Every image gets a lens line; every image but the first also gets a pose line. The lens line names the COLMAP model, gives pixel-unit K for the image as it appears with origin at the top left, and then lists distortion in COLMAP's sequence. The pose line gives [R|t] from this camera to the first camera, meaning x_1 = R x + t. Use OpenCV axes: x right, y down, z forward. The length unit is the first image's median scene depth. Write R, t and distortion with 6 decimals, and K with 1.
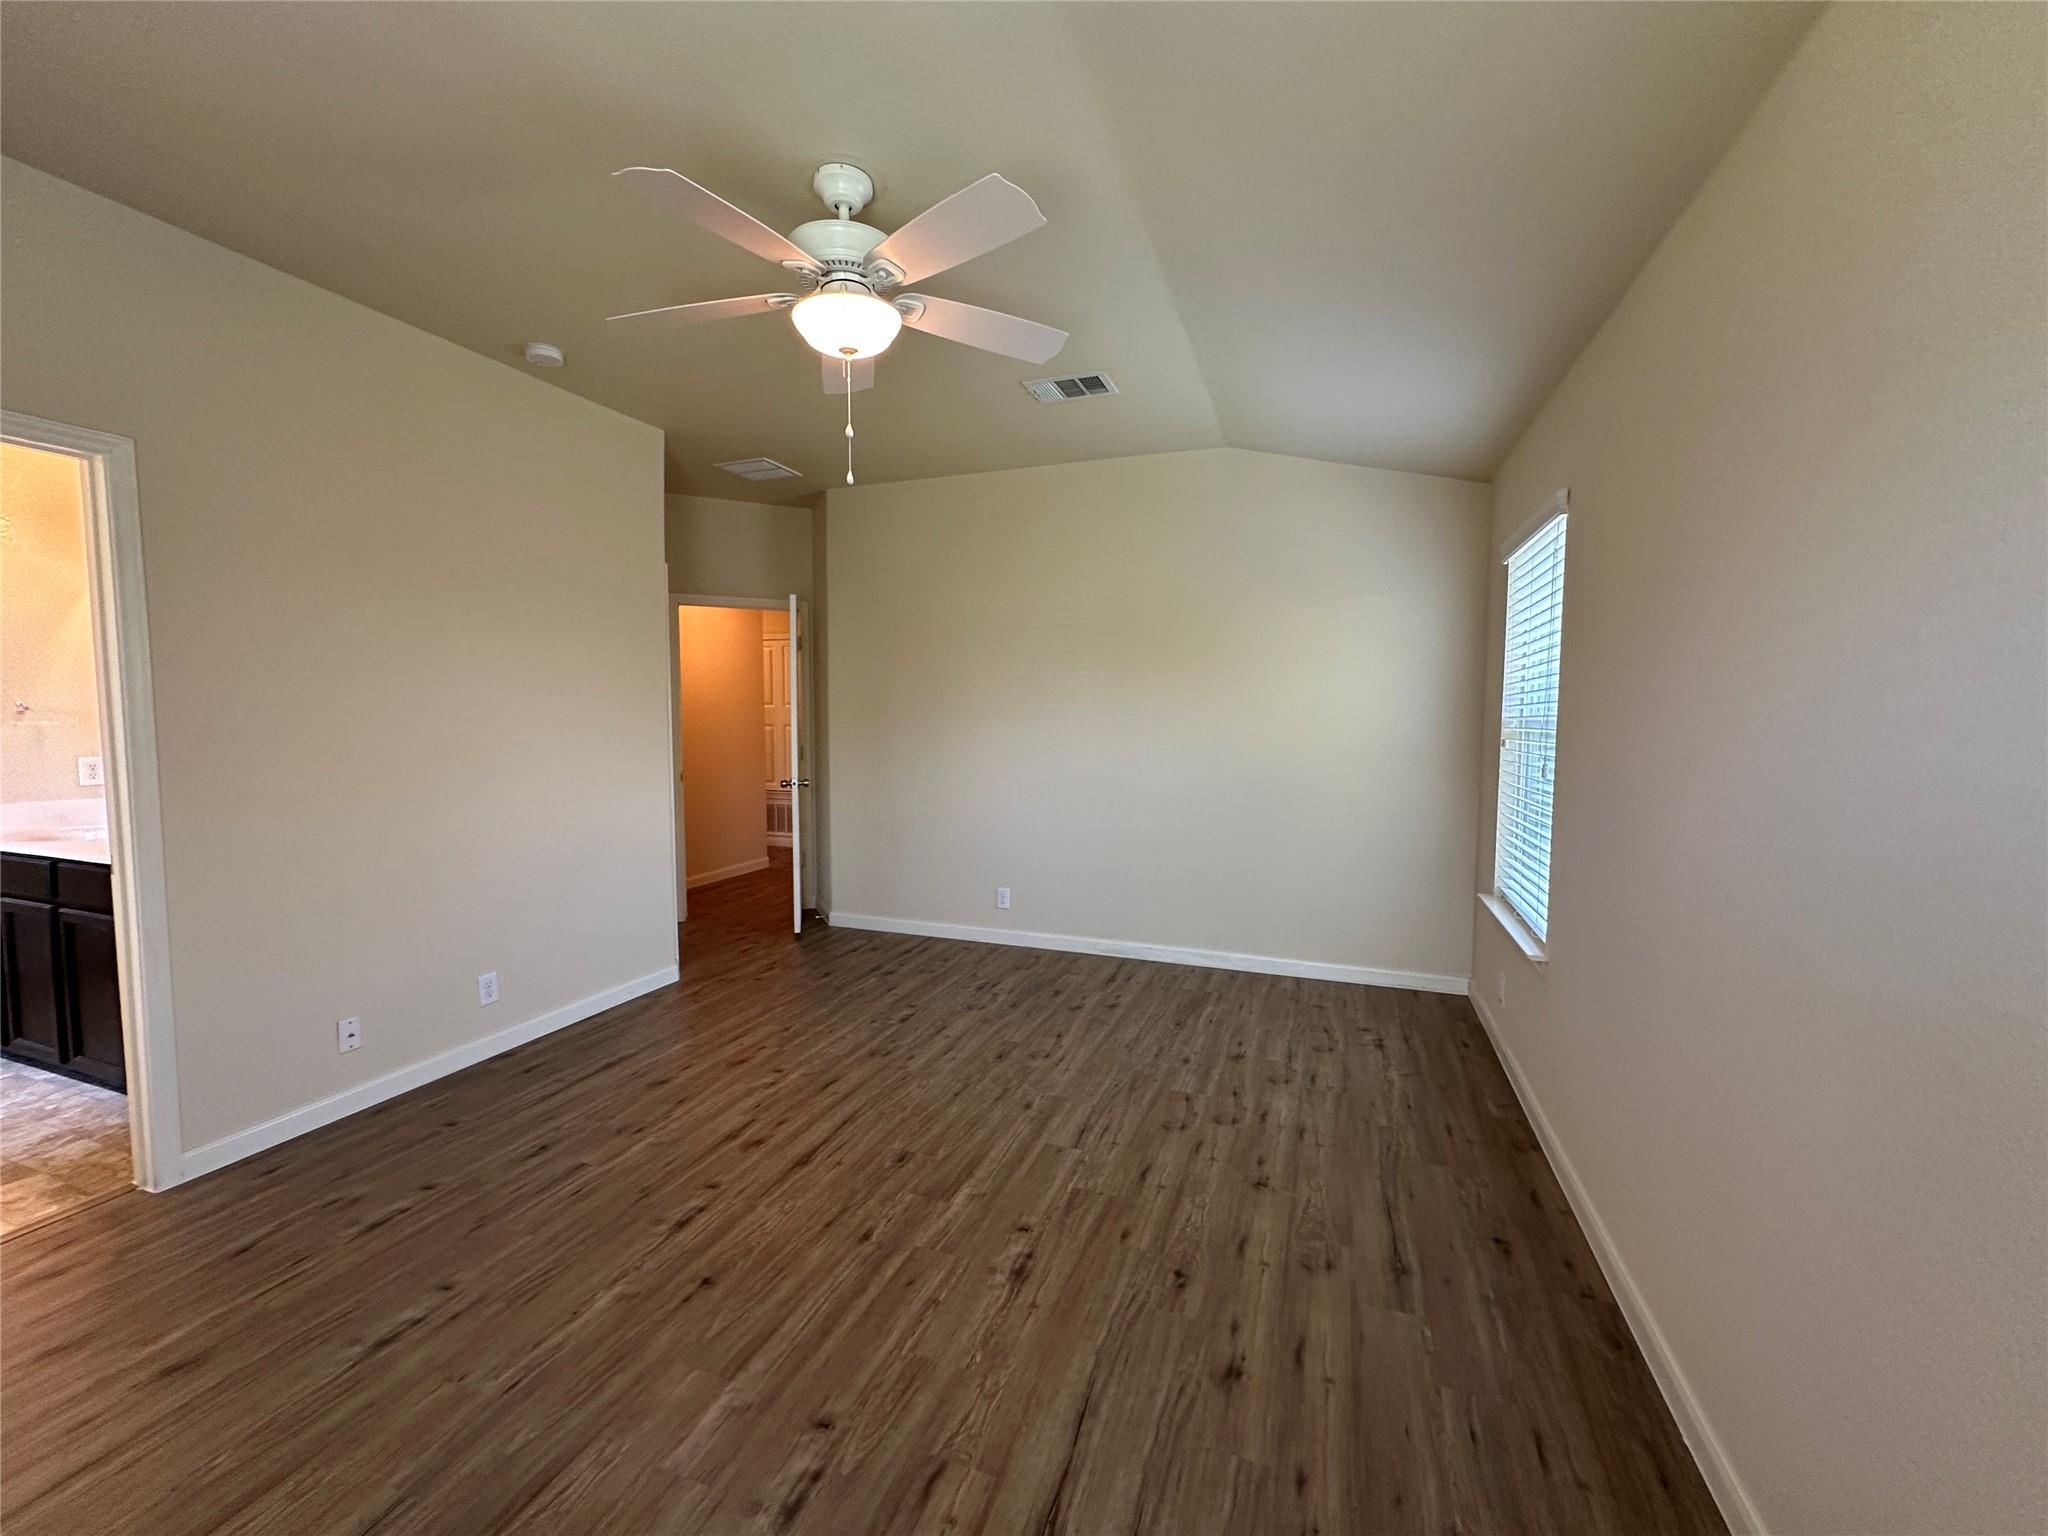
lens RADIAL K [[821.9, 0, 1020.4], [0, 821.9, 761.1], [0, 0, 1]] dist [-0.002796, 0.000869]
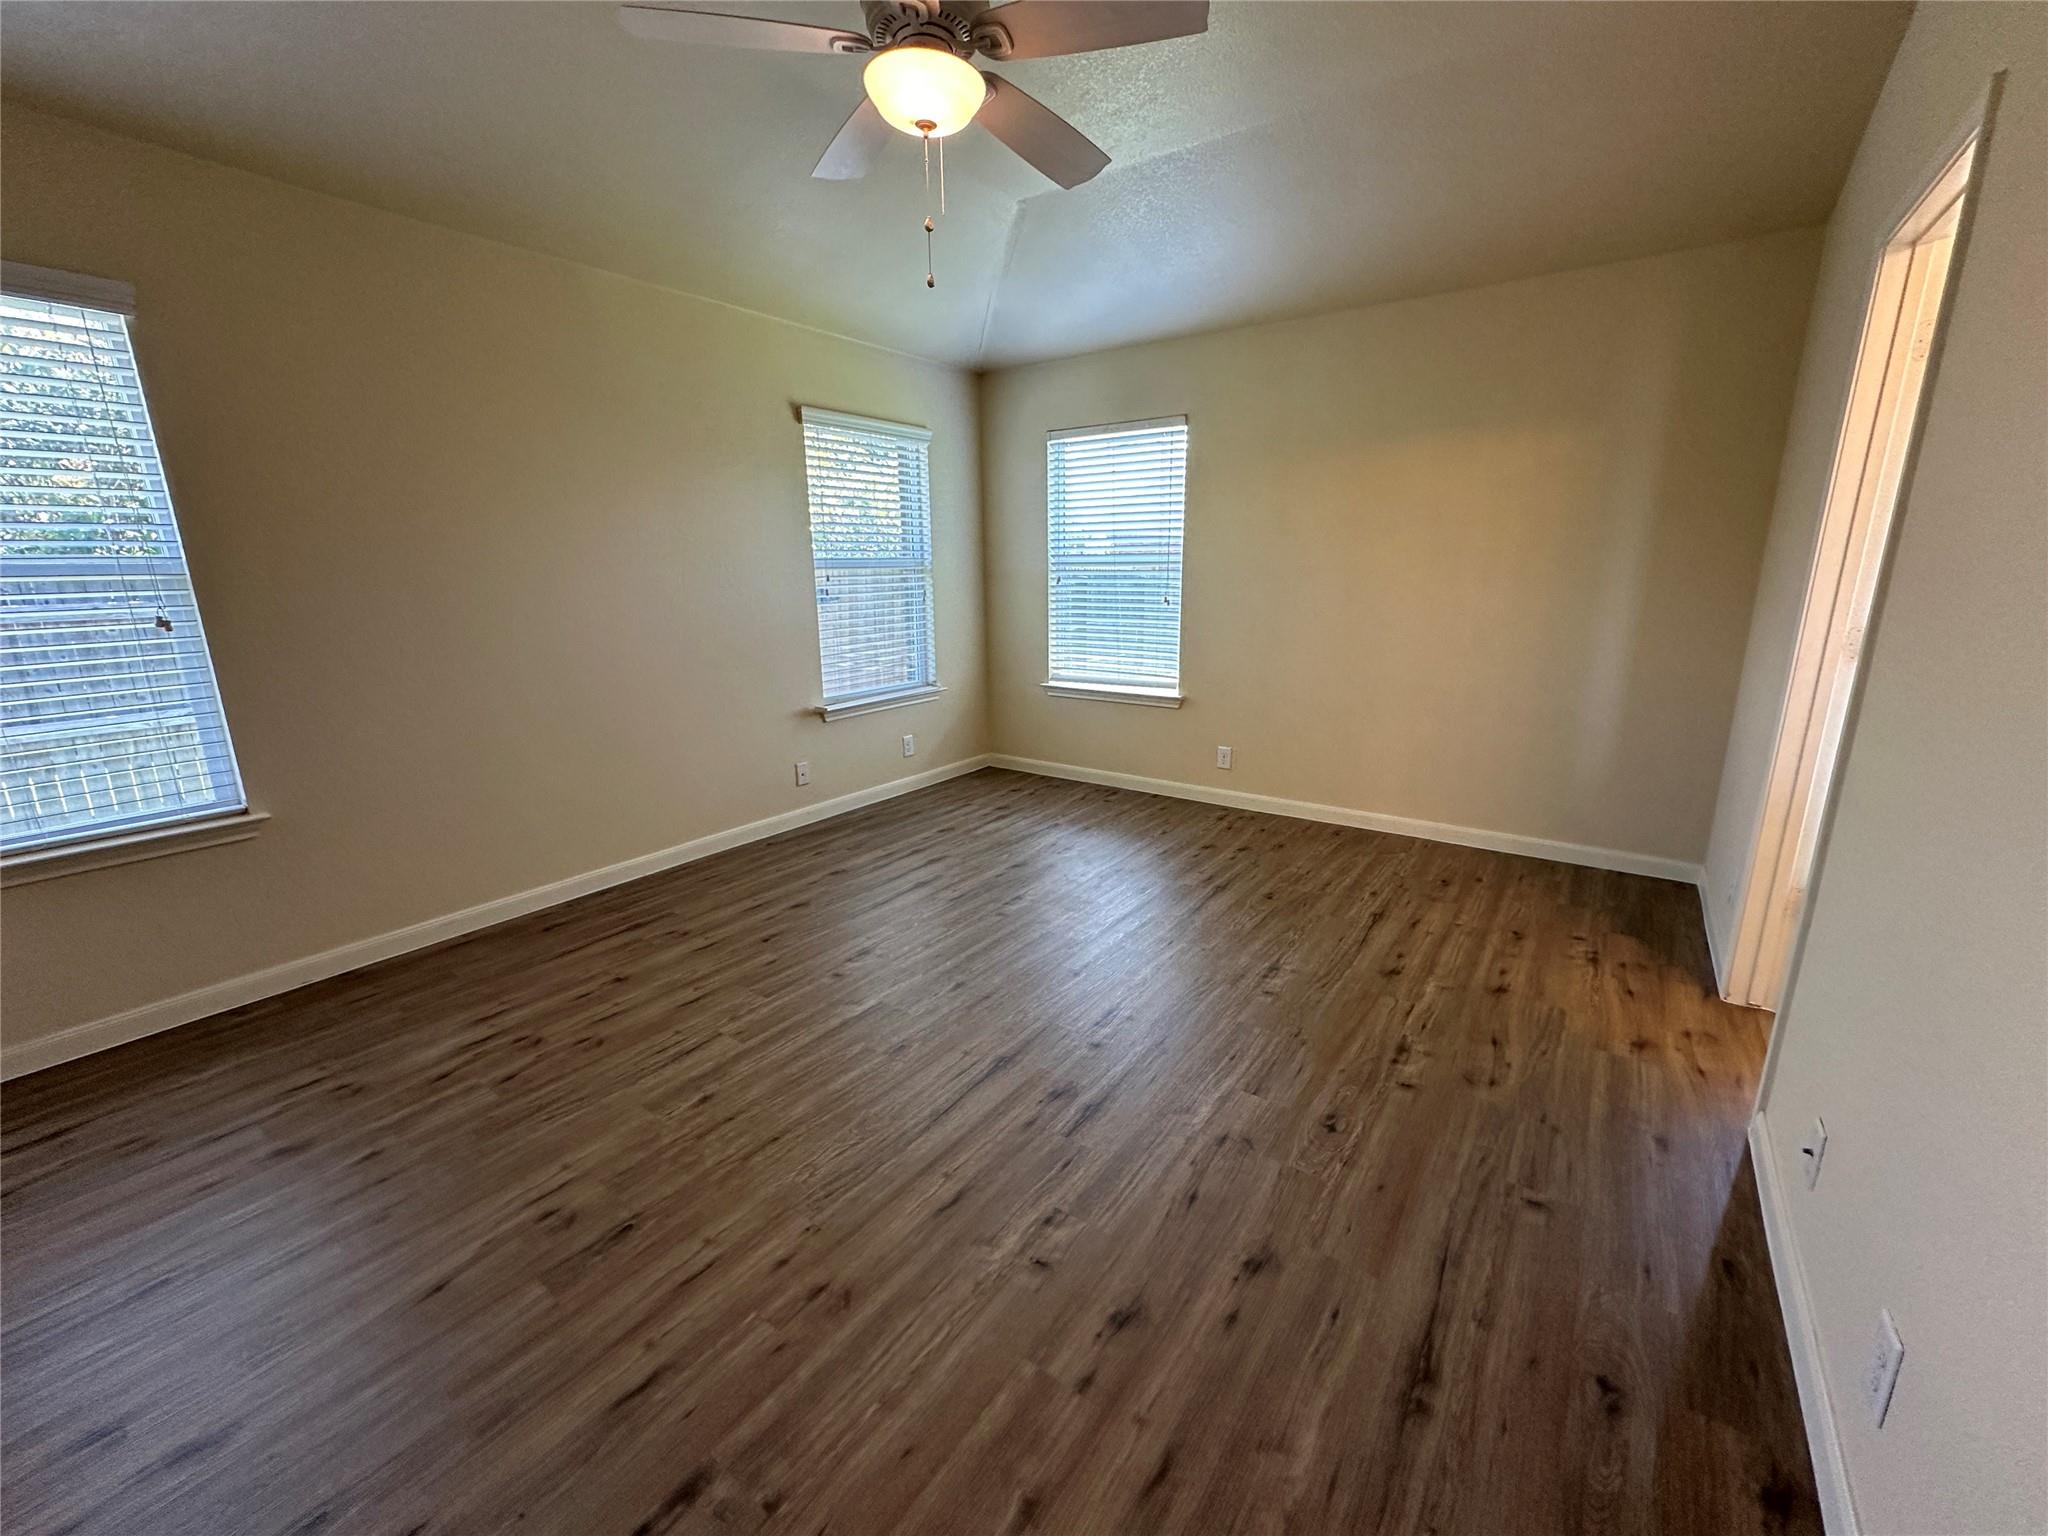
lens RADIAL K [[821.9, 0, 1021.1], [0, 821.9, 765.7], [0, 0, 1]] dist [-0.002796, 0.000869]
pose [[-0.964273, -0.053577, 0.259437, -0.467645], [0.025568, 0.955940, 0.292447, -0.076615], [-0.263674, 0.288632, -0.920417, 1.621962]]
